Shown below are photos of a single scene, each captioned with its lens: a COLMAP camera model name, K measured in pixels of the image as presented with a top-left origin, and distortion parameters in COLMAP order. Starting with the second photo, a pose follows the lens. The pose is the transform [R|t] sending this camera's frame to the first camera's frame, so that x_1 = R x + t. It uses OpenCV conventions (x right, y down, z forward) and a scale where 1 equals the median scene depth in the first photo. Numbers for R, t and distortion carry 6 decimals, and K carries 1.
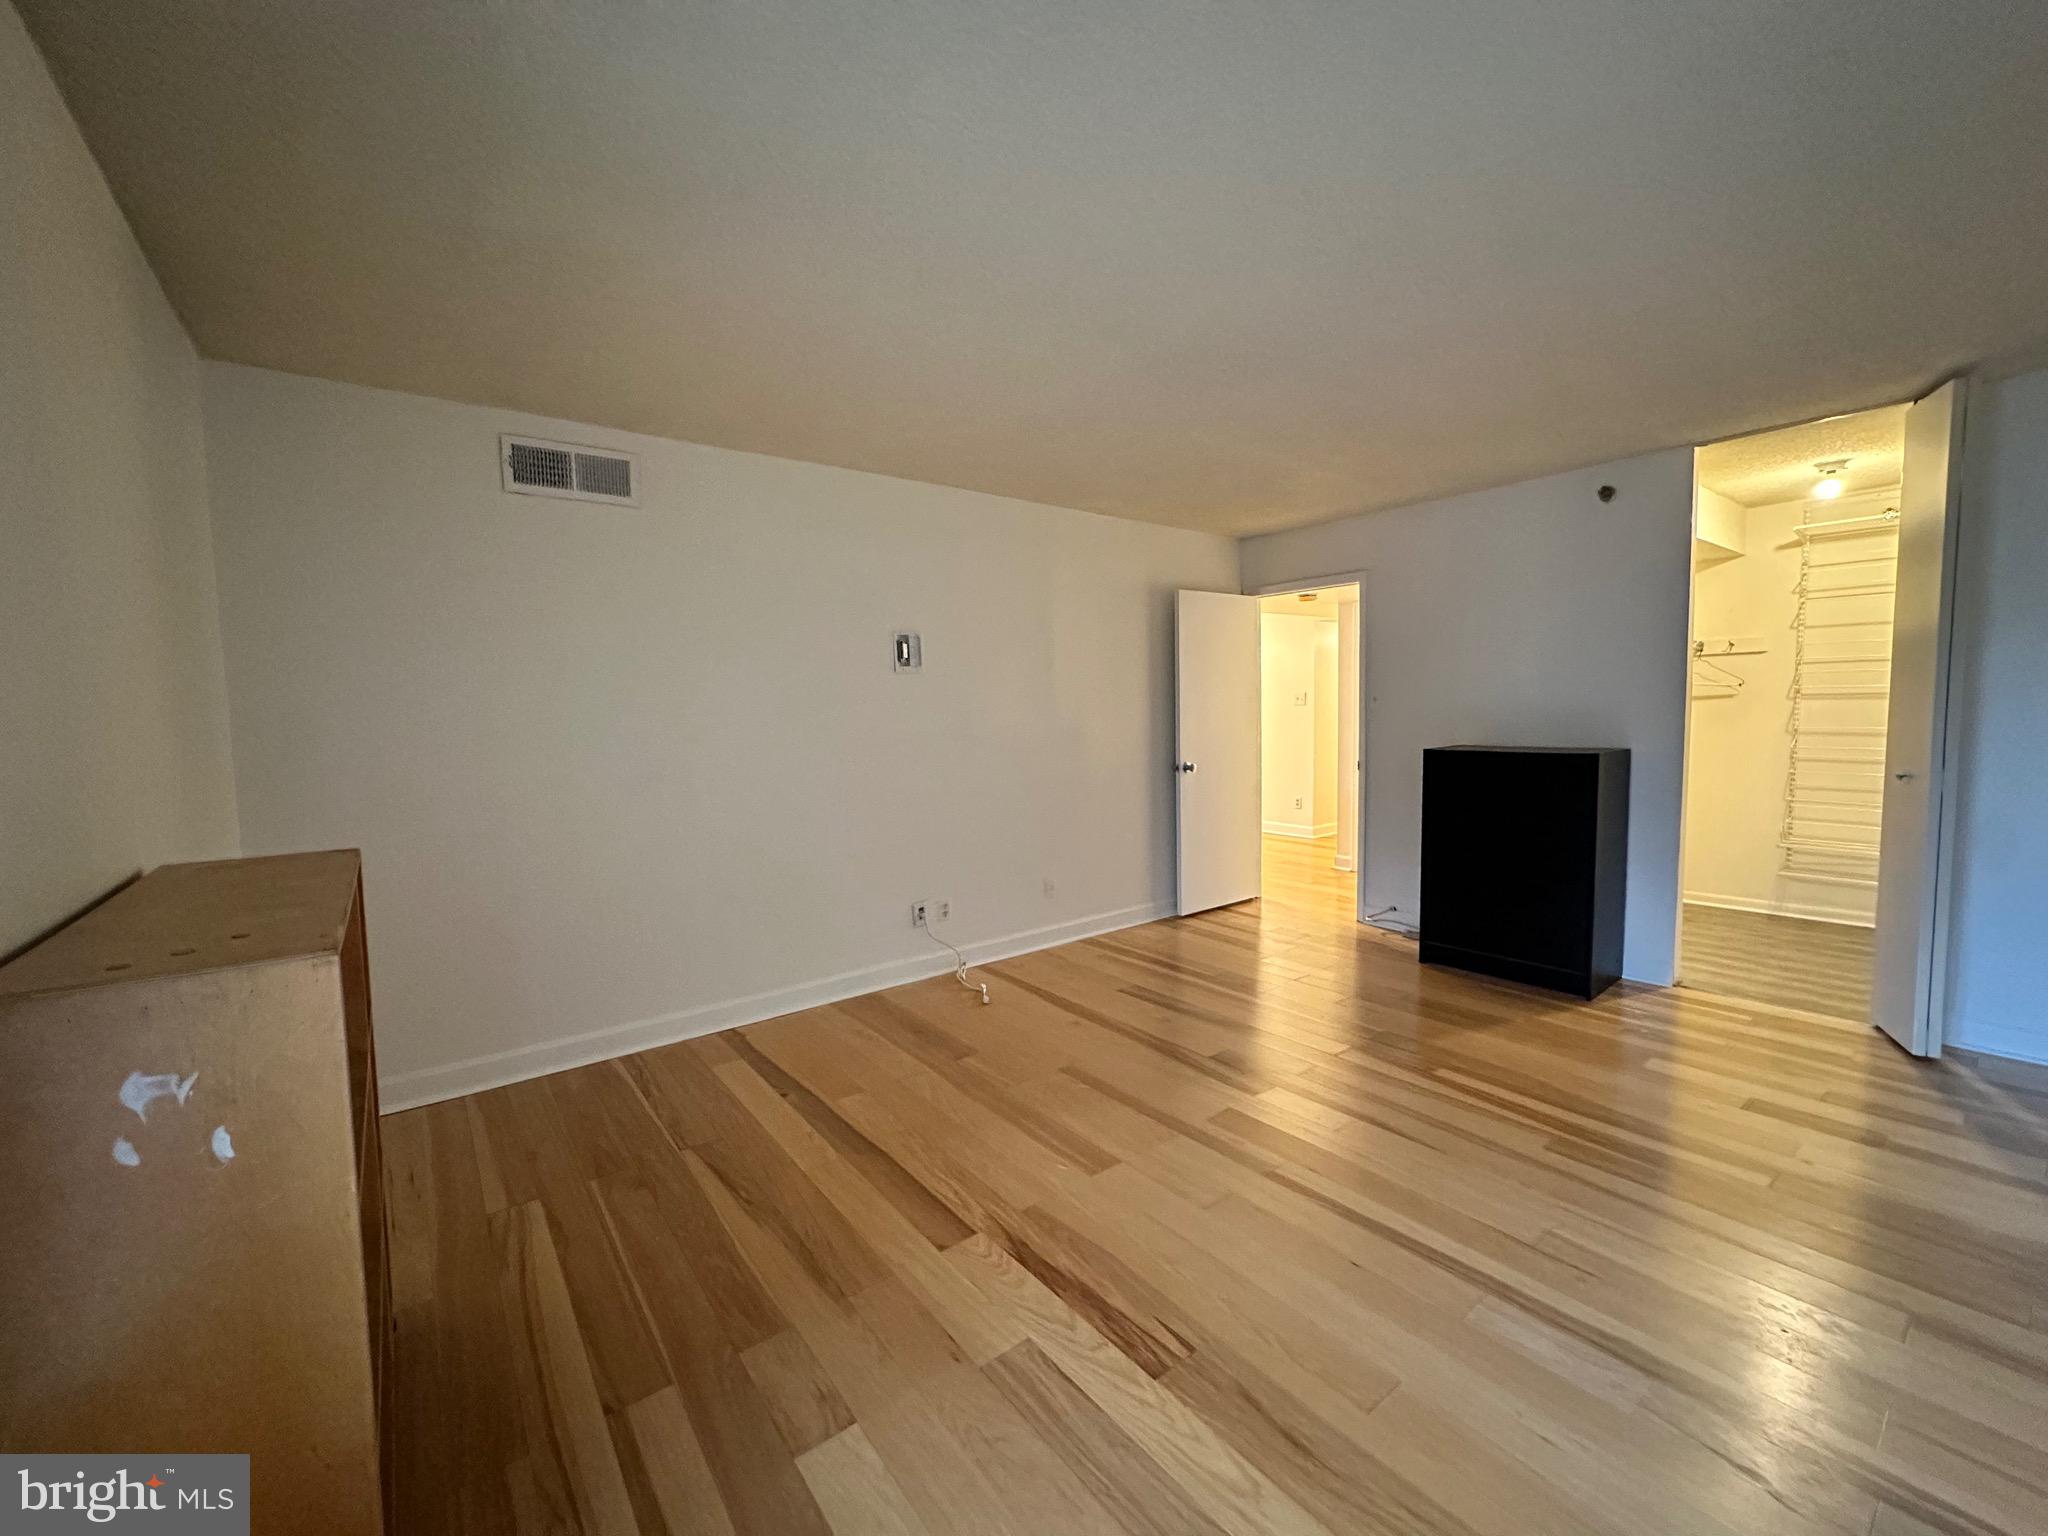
lens RADIAL K [[813.7, 0, 1019.3], [0, 813.7, 771.7], [0, 0, 1]] dist [-0.001956, 0.000200]
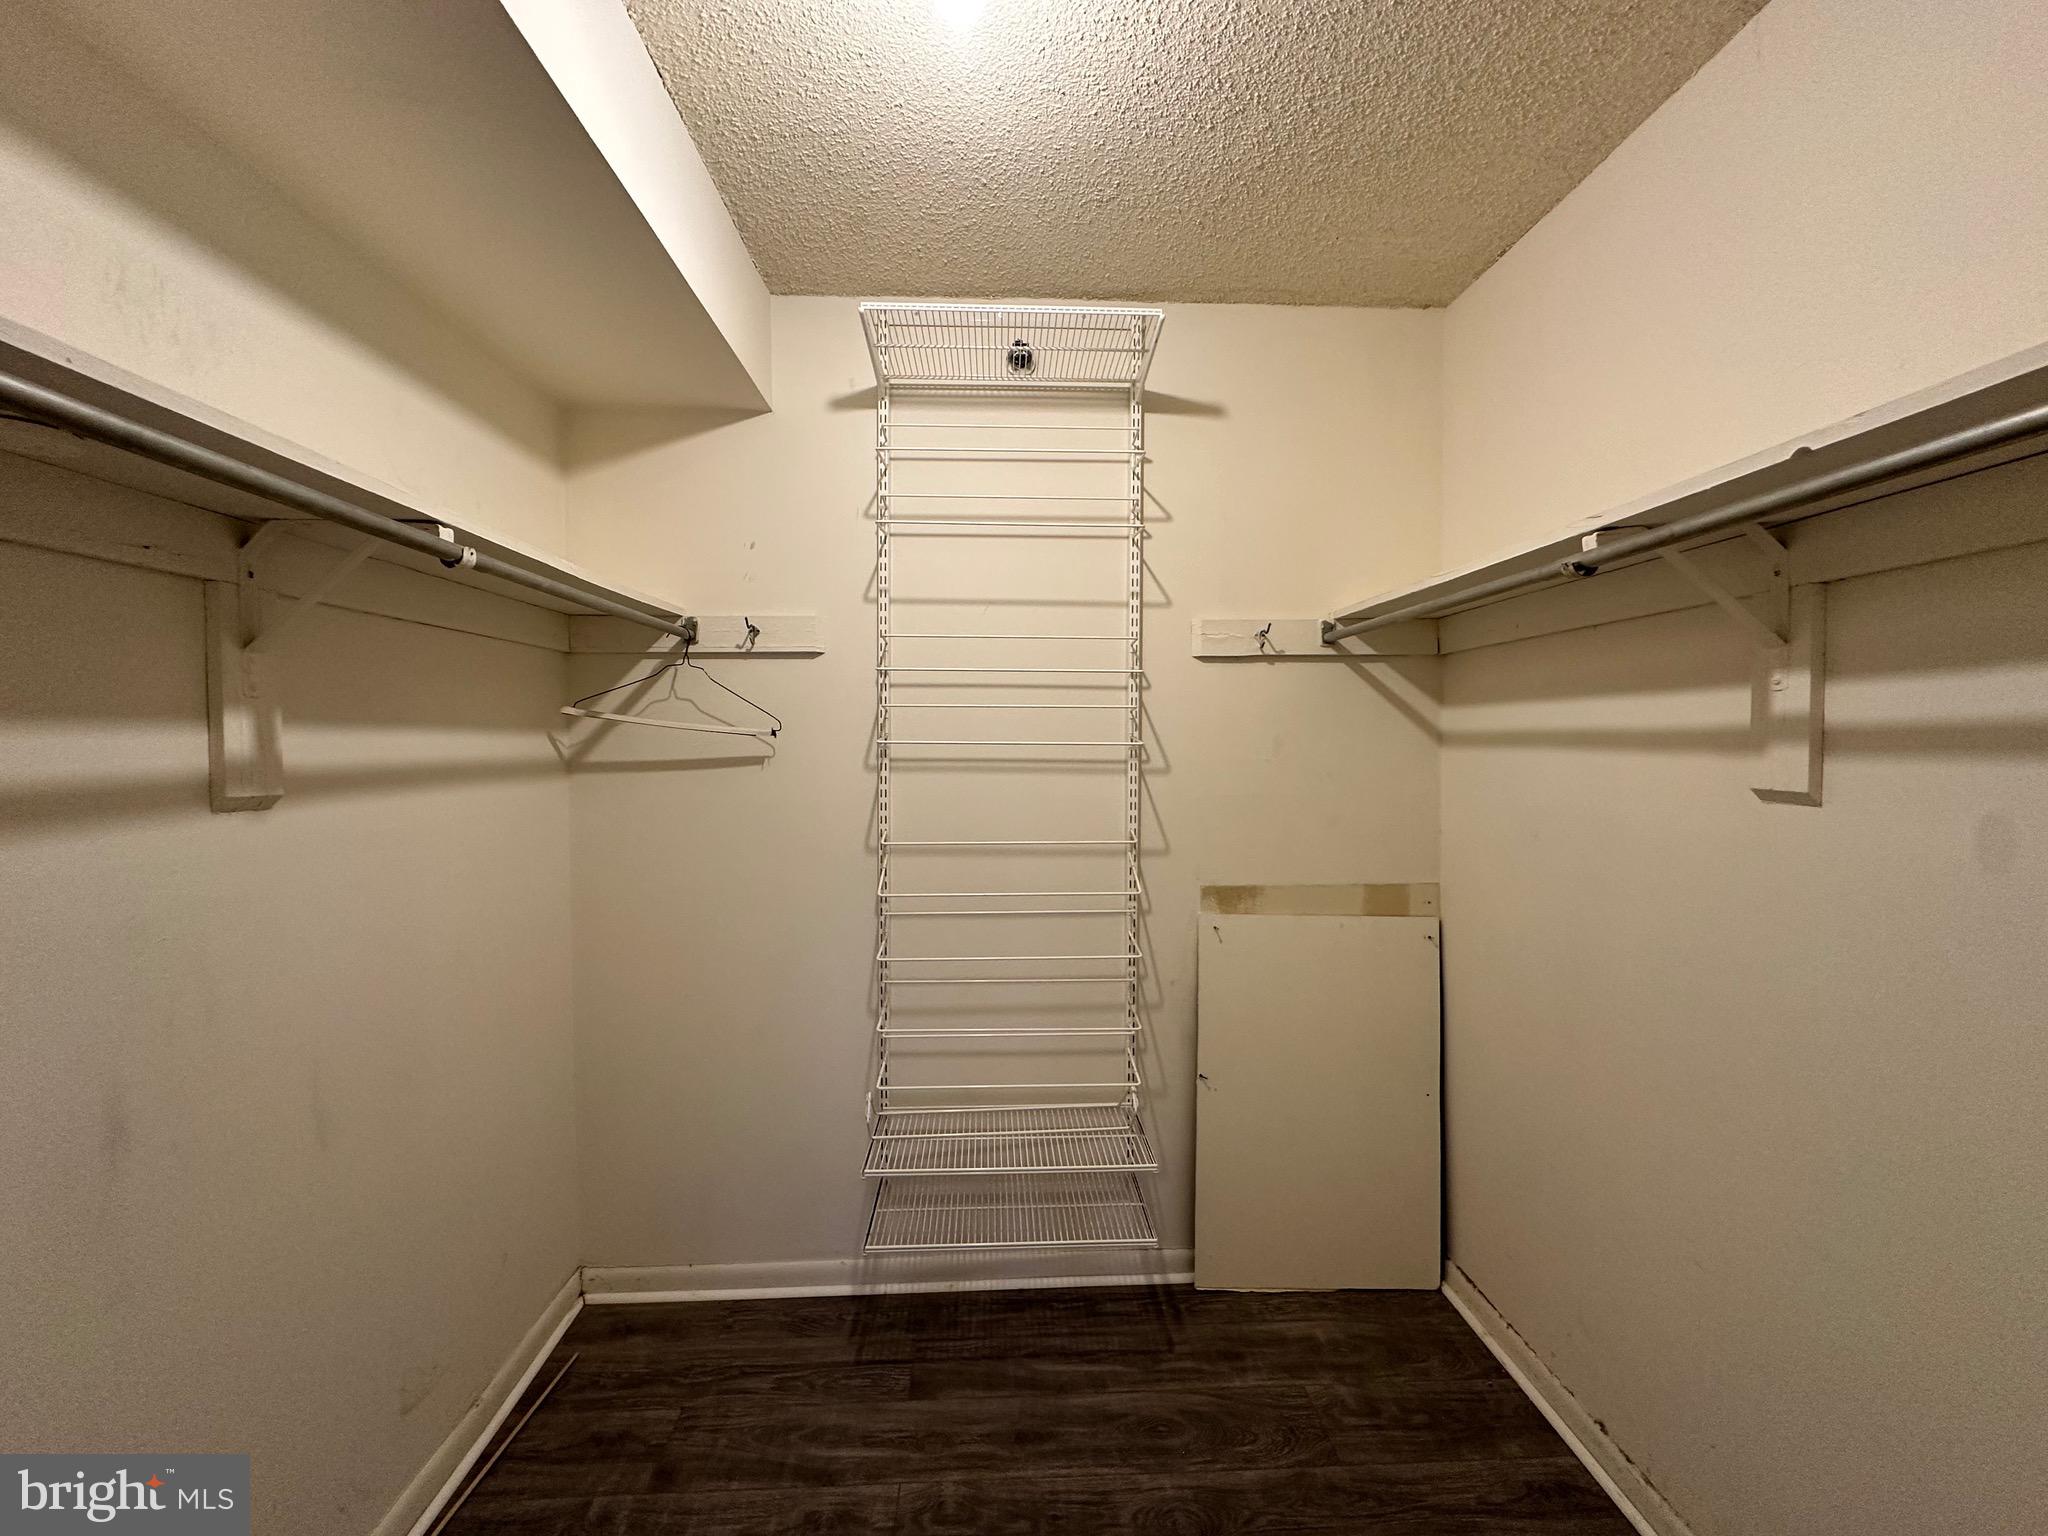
lens RADIAL K [[813.7, 0, 1044.8], [0, 813.7, 757.3], [0, 0, 1]] dist [-0.001956, 0.000200]
pose [[0.568243, 0.020339, 0.822609, 0.662809], [0.054843, 0.996536, -0.062524, -0.065885], [-0.821031, 0.080643, 0.565159, 0.697457]]
